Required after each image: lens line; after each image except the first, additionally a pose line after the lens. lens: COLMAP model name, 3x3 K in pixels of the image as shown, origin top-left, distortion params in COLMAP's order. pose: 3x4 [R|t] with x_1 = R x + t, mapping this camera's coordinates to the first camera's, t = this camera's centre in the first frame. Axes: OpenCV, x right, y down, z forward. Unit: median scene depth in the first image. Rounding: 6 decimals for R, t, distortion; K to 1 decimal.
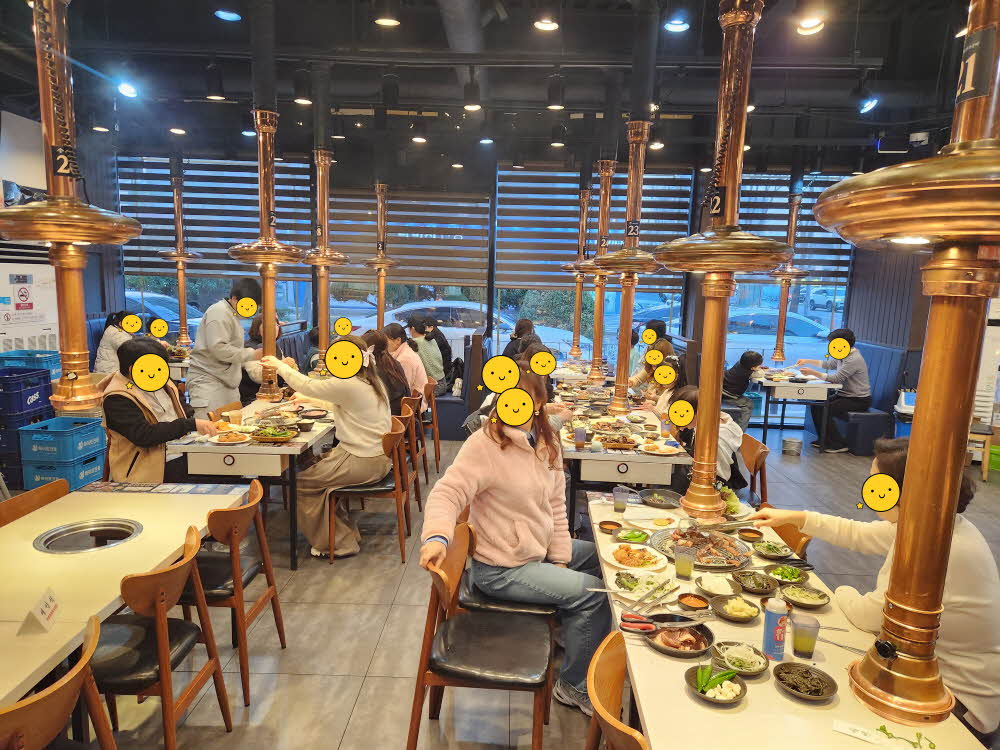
lens RADIAL K [[673.8, 0, 499.6], [0, 673.8, 374.1], [0, 0, 1]] dist [0.007138, -0.016519]
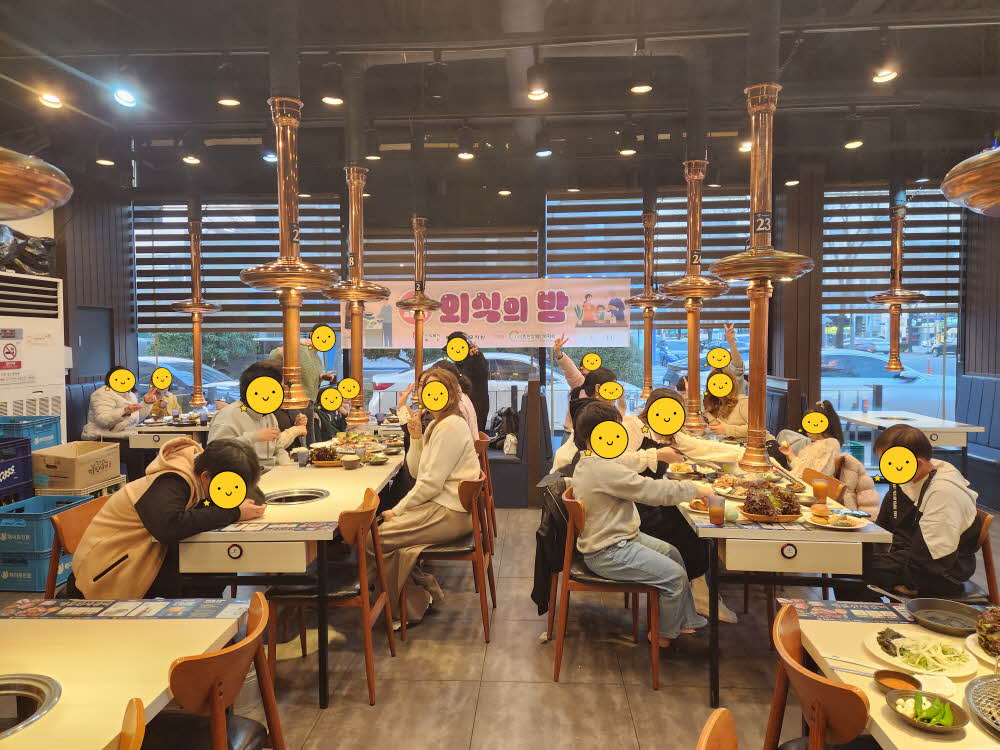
lens RADIAL K [[673.8, 0, 501.6], [0, 673.8, 351.8], [0, 0, 1]] dist [0.007138, -0.016519]
pose [[0.998608, -0.037650, -0.036947, -0.050540], [0.032867, 0.991929, -0.122464, 0.007826], [0.041259, 0.121079, 0.991785, 0.176965]]
